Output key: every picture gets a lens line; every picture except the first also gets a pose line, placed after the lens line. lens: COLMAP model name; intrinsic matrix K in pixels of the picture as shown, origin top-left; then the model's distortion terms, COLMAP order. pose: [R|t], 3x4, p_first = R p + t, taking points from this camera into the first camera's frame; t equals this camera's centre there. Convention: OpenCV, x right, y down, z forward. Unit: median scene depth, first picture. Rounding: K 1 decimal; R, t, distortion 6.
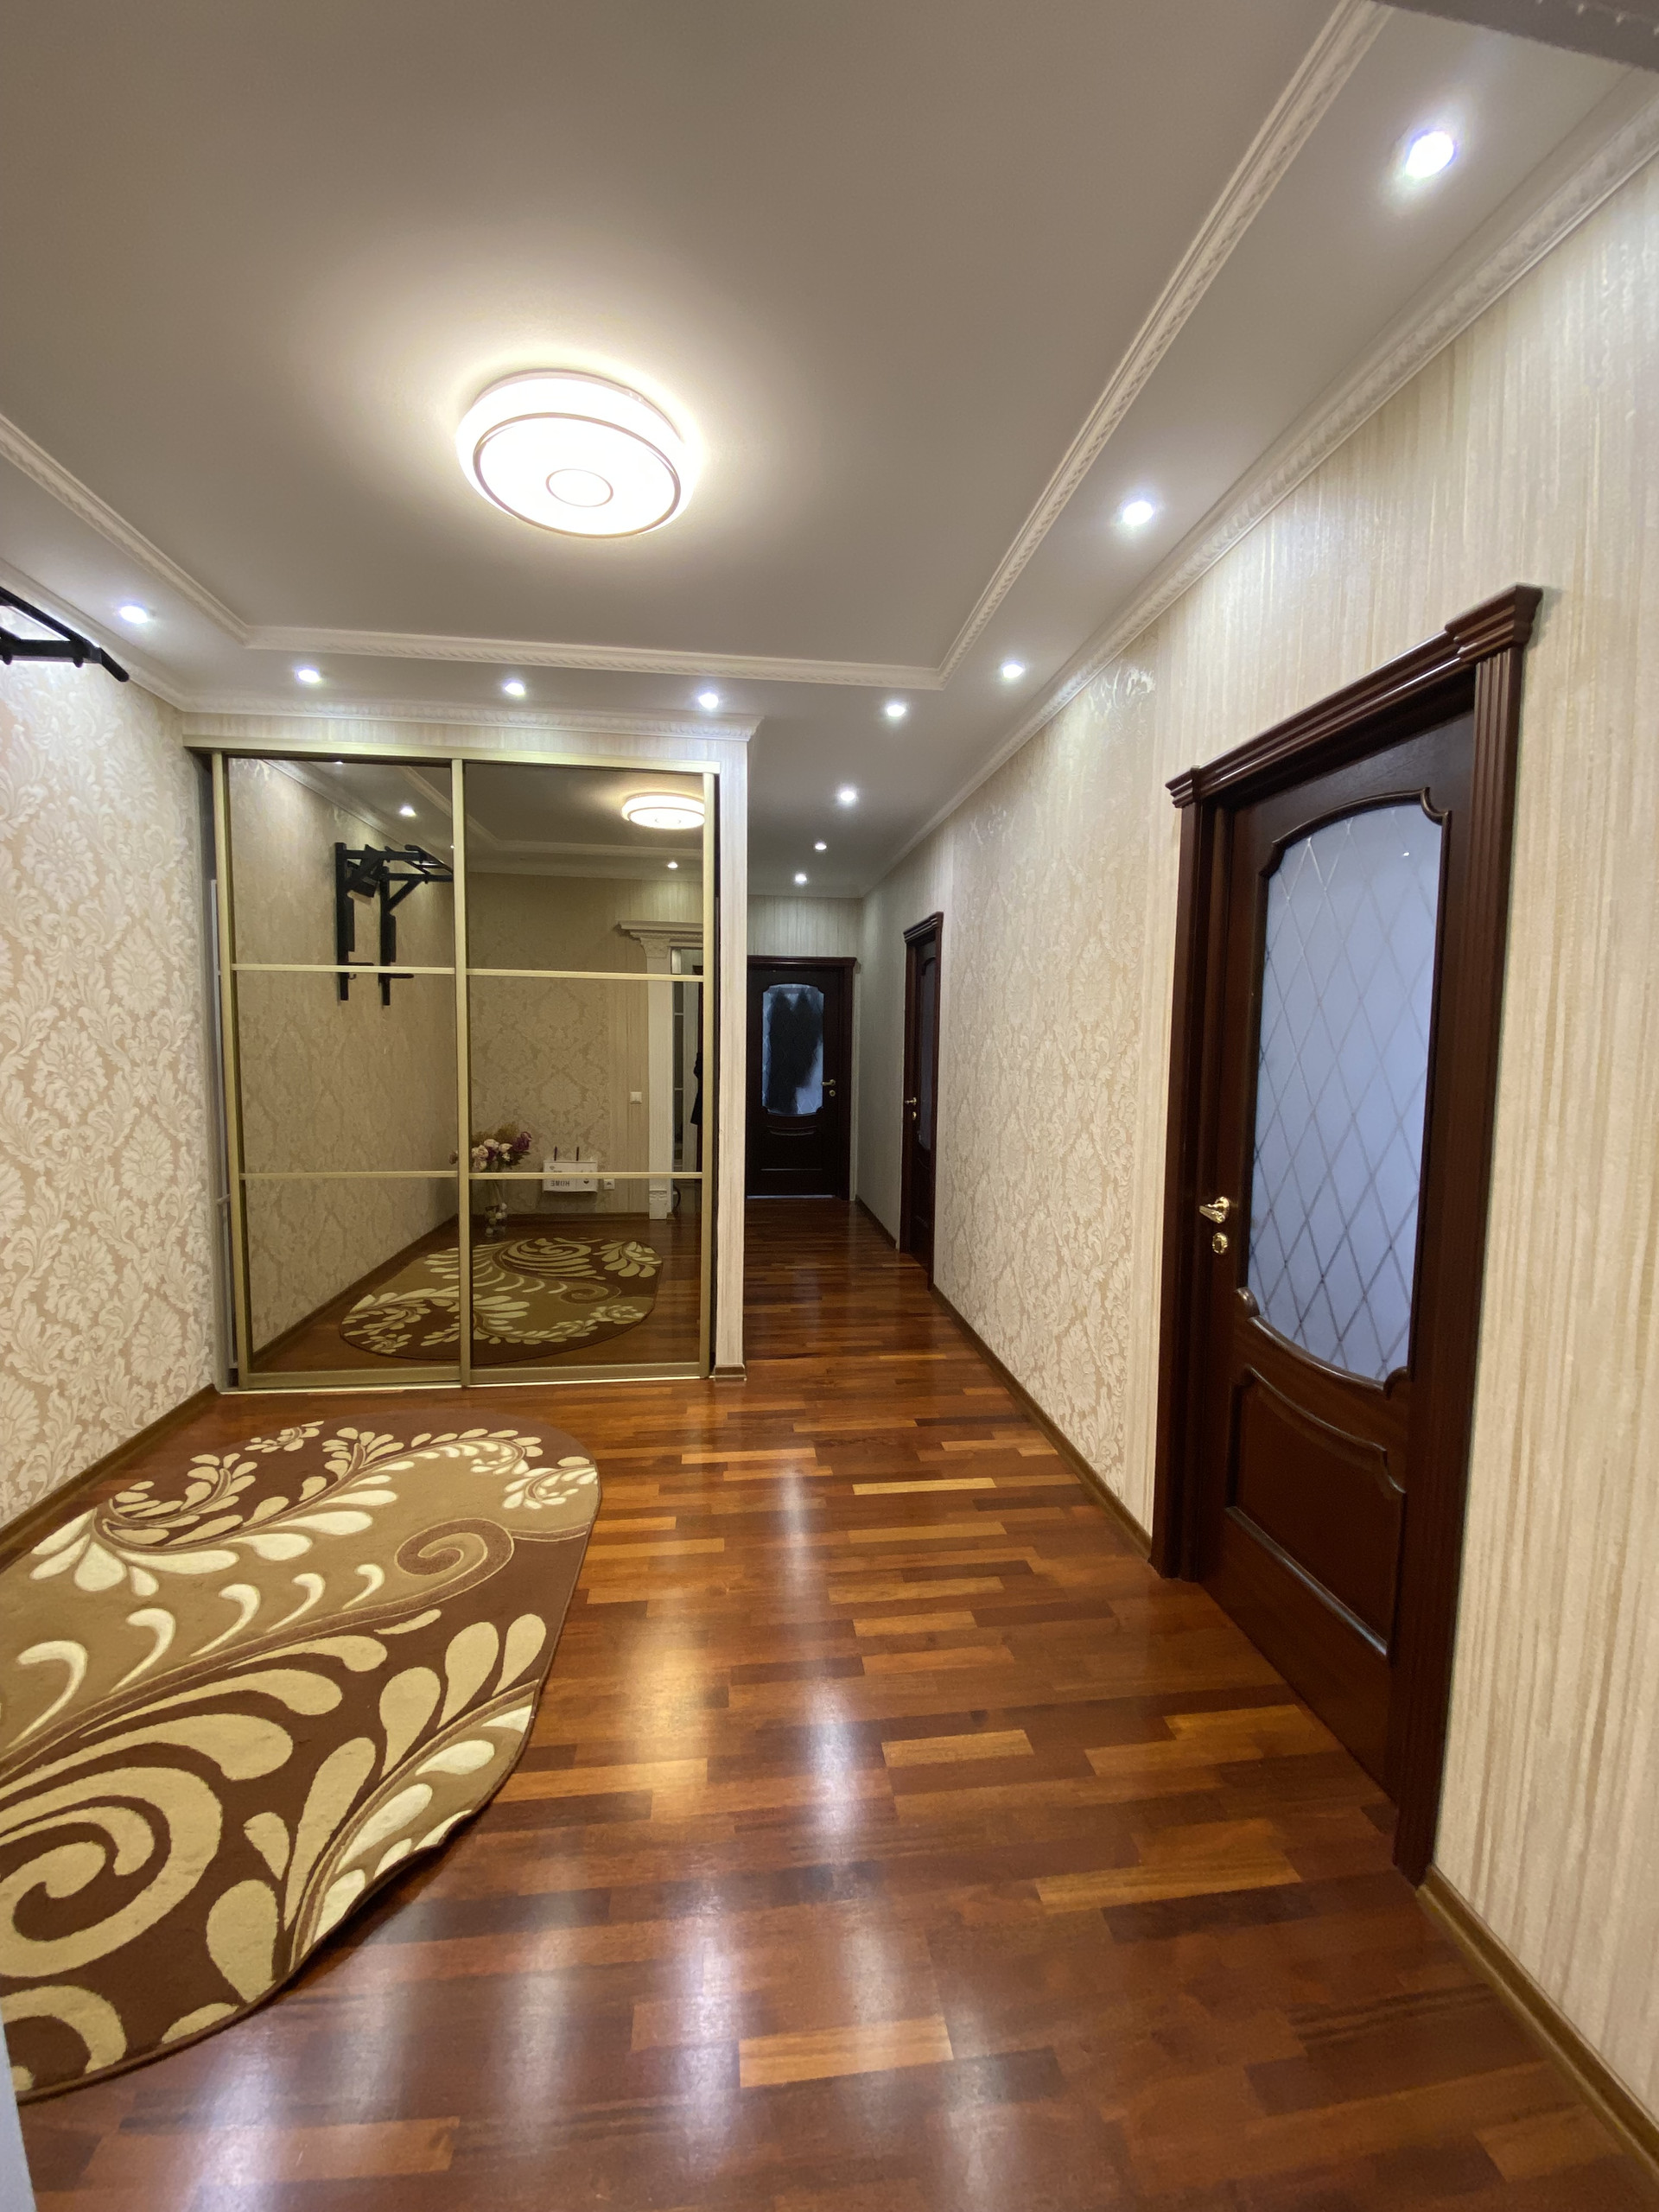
lens RADIAL K [[883.7, 0, 835.4], [0, 883.7, 1109.8], [0, 0, 1]] dist [-0.027380, -0.006976]
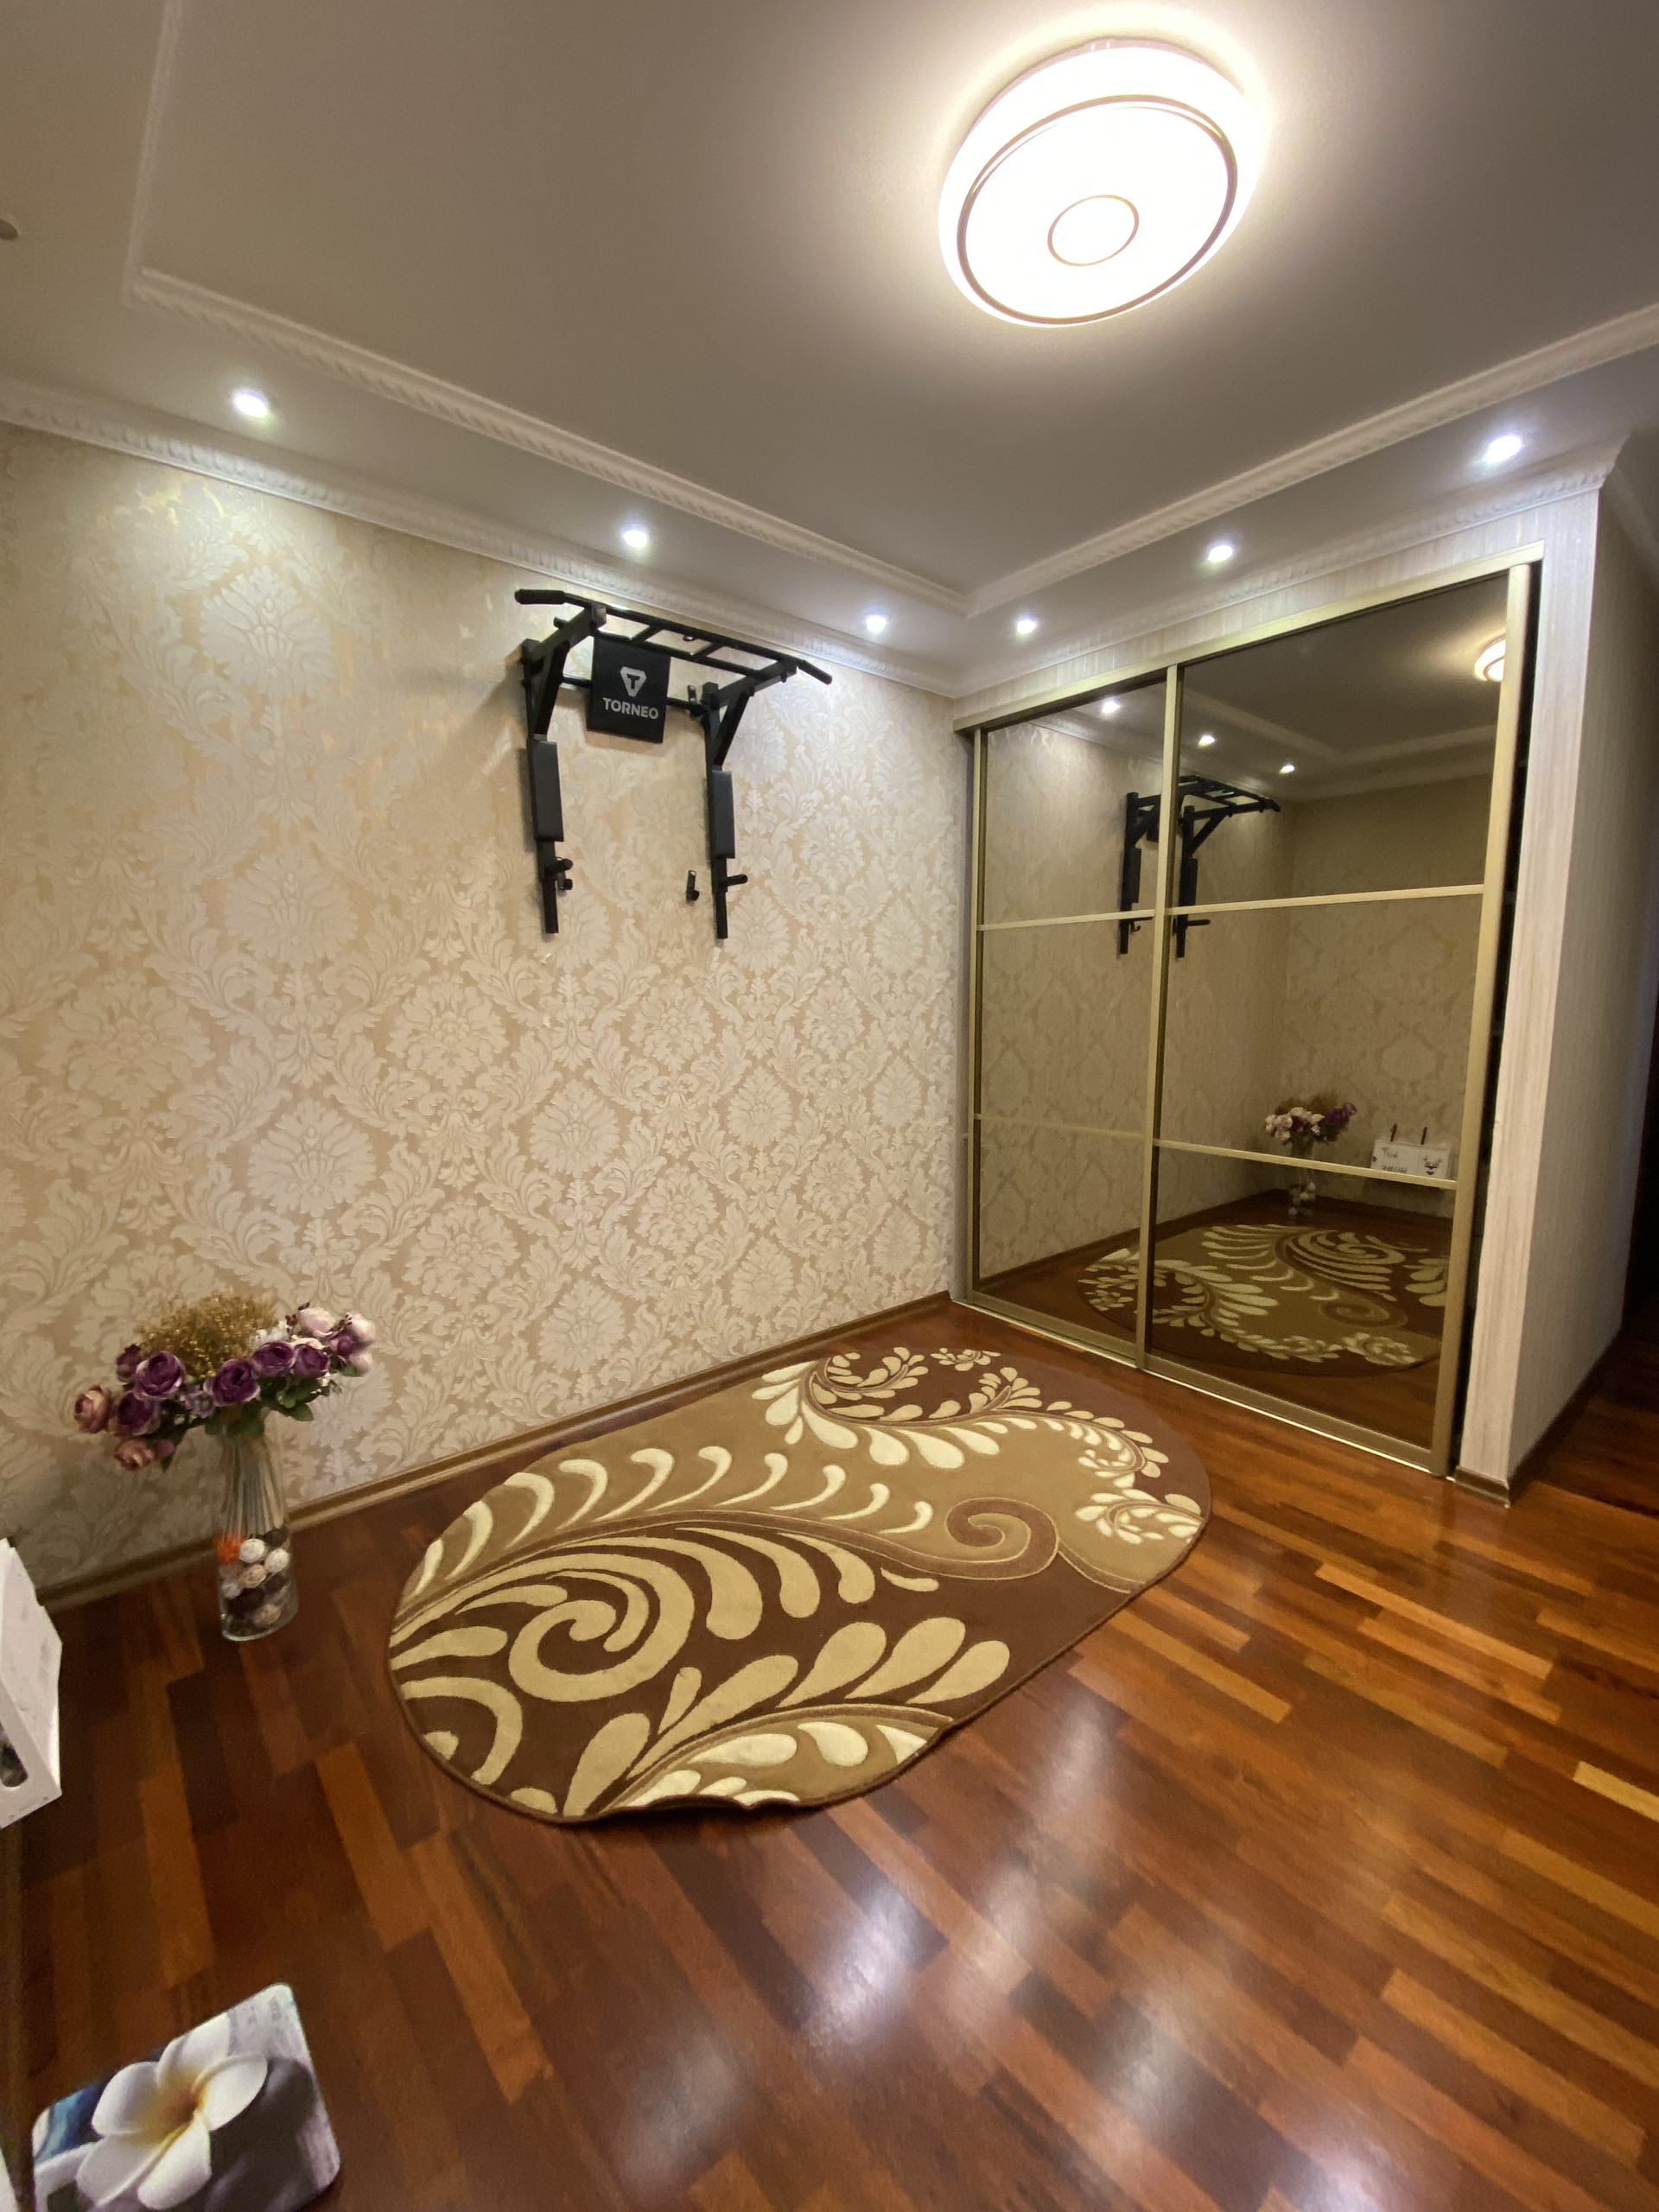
lens RADIAL K [[878.9, 0, 830.2], [0, 878.9, 1103.1], [0, 0, 1]] dist [0.048660, -0.043965]
pose [[0.541450, 0.100340, -0.834724, 0.190490], [-0.063686, 0.994895, 0.078283, -0.020926], [0.838318, 0.010774, 0.545076, 0.264261]]
